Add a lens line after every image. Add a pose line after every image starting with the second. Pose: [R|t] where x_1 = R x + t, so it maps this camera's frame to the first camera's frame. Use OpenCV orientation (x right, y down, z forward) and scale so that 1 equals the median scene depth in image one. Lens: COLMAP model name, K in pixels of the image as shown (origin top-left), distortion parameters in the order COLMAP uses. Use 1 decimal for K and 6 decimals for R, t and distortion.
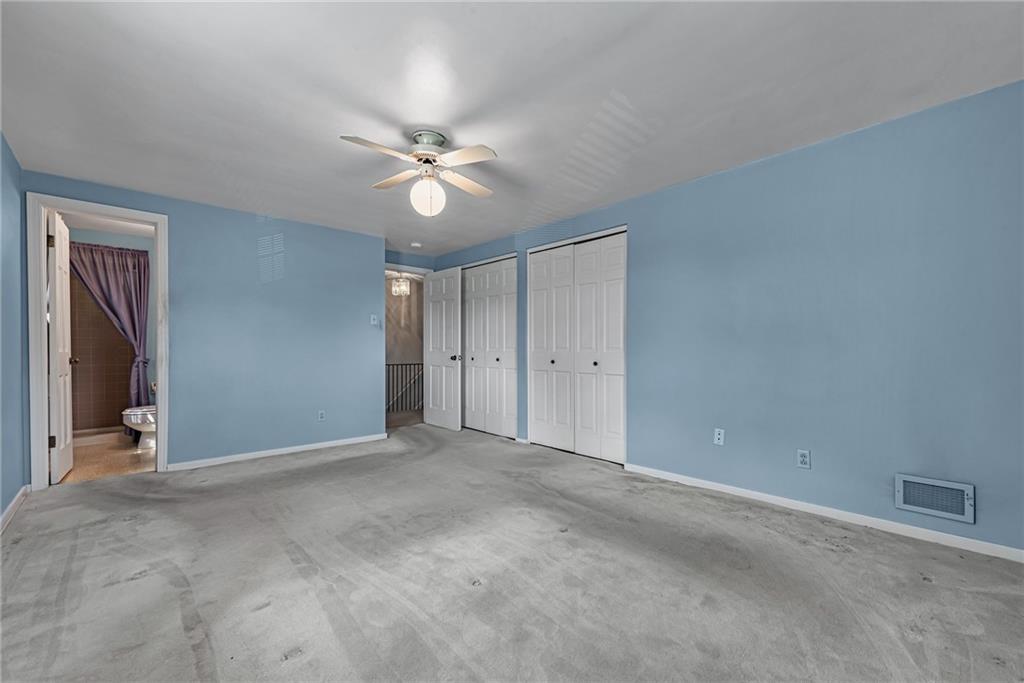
lens RADIAL K [[421.1, 0, 507.4], [0, 421.1, 353.1], [0, 0, 1]] dist [-0.000482, -0.000164]
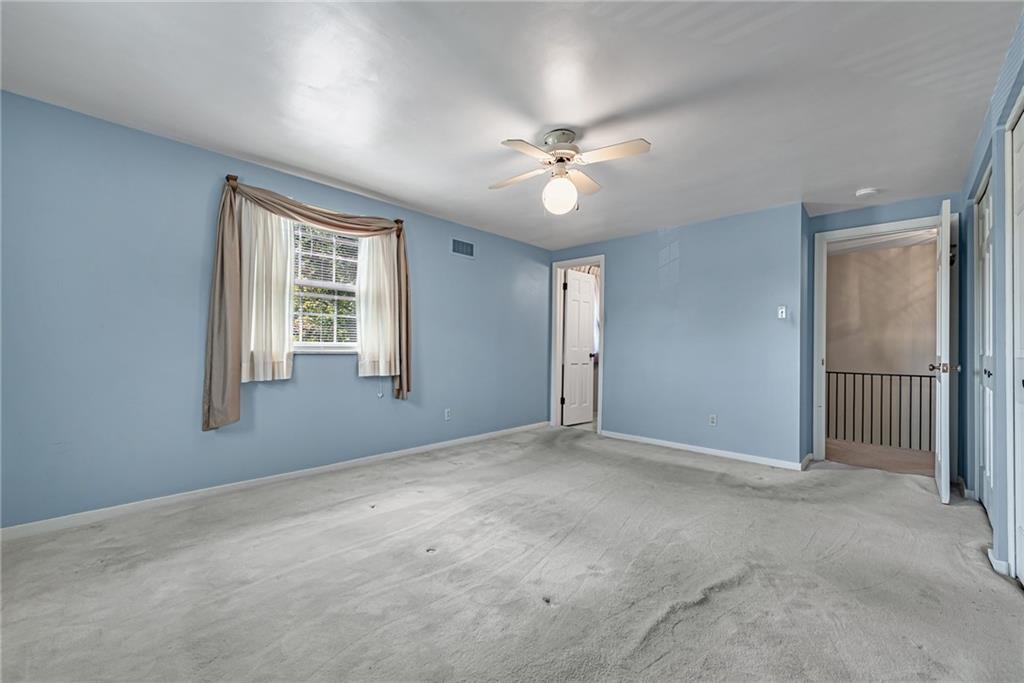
lens RADIAL K [[420.6, 0, 512.0], [0, 420.6, 341.5], [0, 0, 1]] dist [0.017523, -0.000041]
pose [[0.074534, -0.012969, -0.997134, 0.621558], [-0.022307, 0.999644, -0.014669, -0.003632], [0.996969, 0.023337, 0.074218, 0.638362]]
